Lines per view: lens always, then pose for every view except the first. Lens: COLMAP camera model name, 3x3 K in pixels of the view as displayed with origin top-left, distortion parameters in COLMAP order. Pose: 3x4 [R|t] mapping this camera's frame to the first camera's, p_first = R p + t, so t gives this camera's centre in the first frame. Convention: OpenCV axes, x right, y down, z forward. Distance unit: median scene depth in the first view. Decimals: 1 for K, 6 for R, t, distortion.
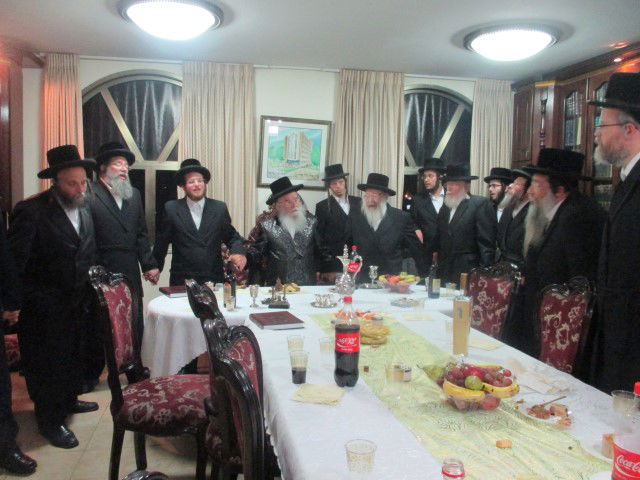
lens RADIAL K [[533.2, 0, 320.0], [0, 533.2, 240.0], [0, 0, 1]] dist [-0.038900, 0.019843]
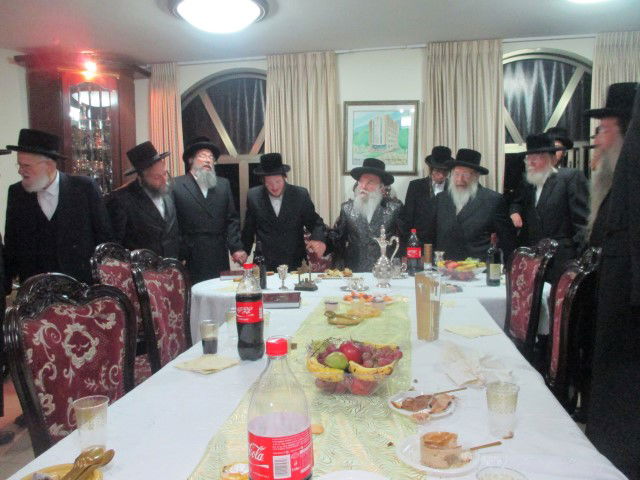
lens RADIAL K [[533.2, 0, 320.0], [0, 533.2, 240.0], [0, 0, 1]] dist [-0.038900, 0.019843]
pose [[0.935667, -0.011263, -0.352704, 0.193616], [0.009473, 0.999932, -0.006801, 0.028430], [0.352757, 0.003023, 0.935710, 0.067132]]
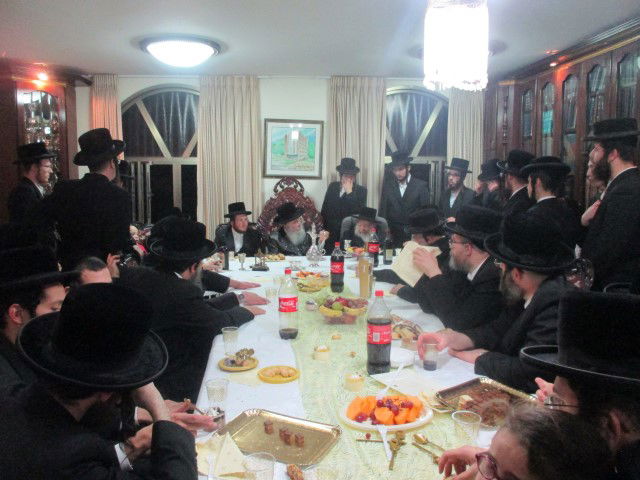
lens RADIAL K [[529.1, 0, 320.0], [0, 529.1, 240.0], [0, 0, 1]] dist [-0.013486, -0.004392]
pose [[0.994785, -0.006510, -0.101787, 0.137758], [0.009822, 0.999437, 0.032067, 0.006653], [0.101521, -0.032899, 0.994289, -0.198906]]
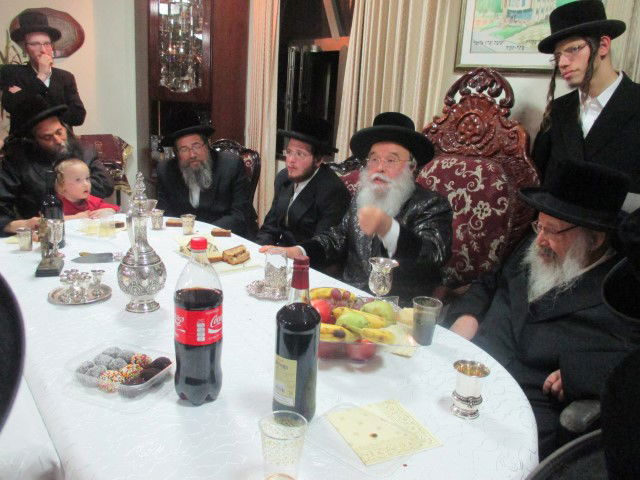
lens RADIAL K [[535.5, 0, 311.2], [0, 535.5, 238.5], [0, 0, 1]] dist [-0.008310, -0.003461]
pose [[0.420696, 0.235295, -0.876157, 0.337494], [-0.119692, 0.971733, 0.203491, -0.030878], [0.899271, 0.019261, 0.436967, 0.664052]]
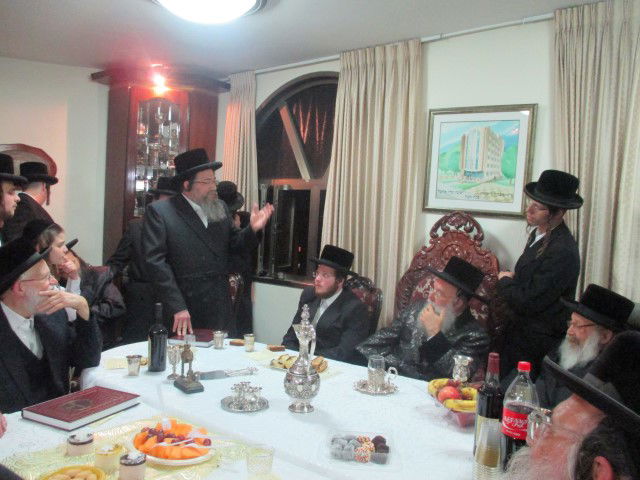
lens RADIAL K [[517.9, 0, 319.1], [0, 517.9, 259.7], [0, 0, 1]] dist [-0.062374, 0.007254]
pose [[0.655204, 0.074089, -0.751810, 0.317821], [-0.098496, 0.995062, 0.012222, -0.032314], [0.749004, 0.066042, 0.659266, 0.469147]]
